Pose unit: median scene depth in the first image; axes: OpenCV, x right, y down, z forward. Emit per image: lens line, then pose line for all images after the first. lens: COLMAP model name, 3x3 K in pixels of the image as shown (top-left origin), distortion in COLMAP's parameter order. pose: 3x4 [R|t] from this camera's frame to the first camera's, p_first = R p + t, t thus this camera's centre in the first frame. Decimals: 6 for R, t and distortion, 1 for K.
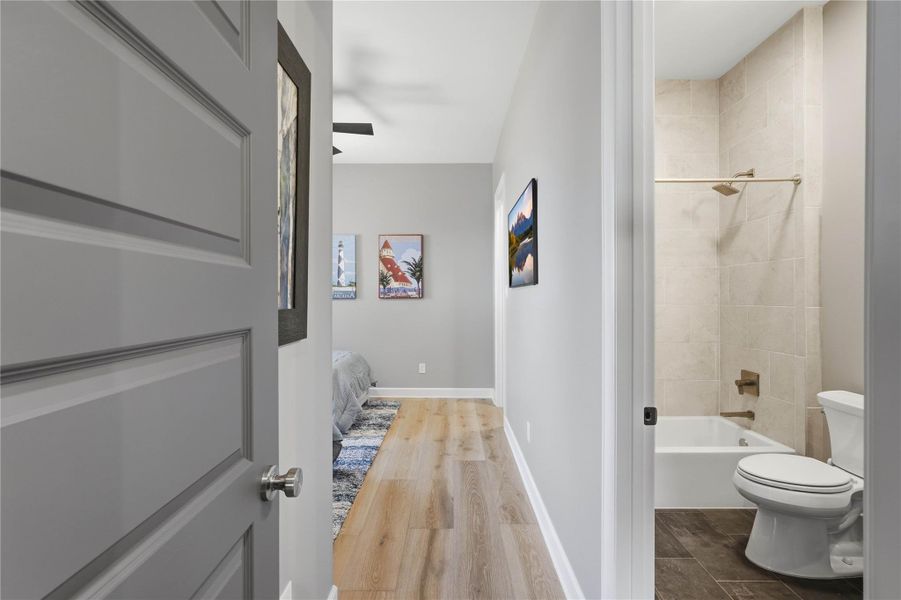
lens RADIAL K [[401.4, 0, 450.6], [0, 401.4, 301.1], [0, 0, 1]] dist [-0.000041, 0.000373]
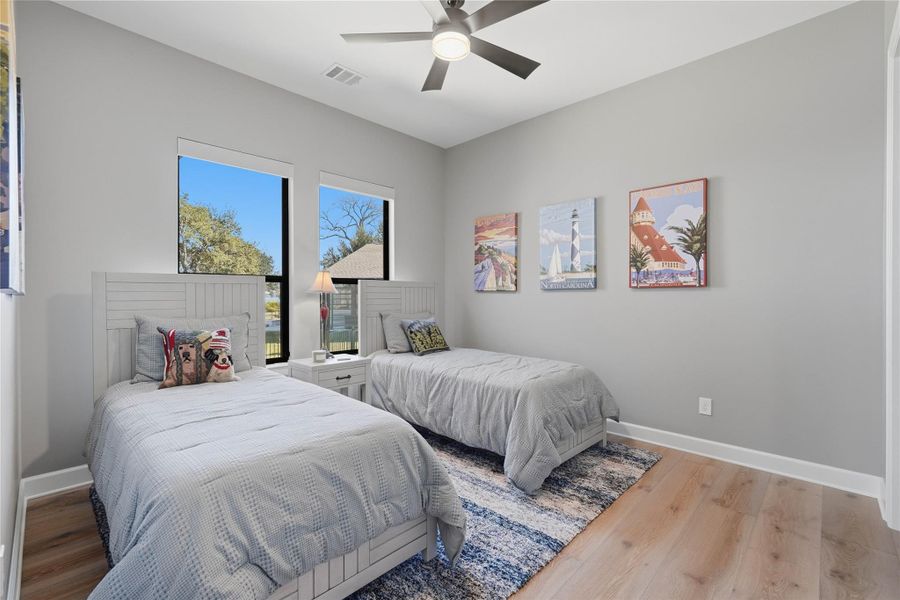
lens RADIAL K [[401.0, 0, 453.4], [0, 401.0, 298.2], [0, 0, 1]] dist [-0.000041, 0.000373]
pose [[0.725963, 0.005501, -0.687712, 0.064938], [-0.002940, 0.999984, 0.004896, 0.007485], [0.687728, -0.001533, 0.725967, 0.323179]]
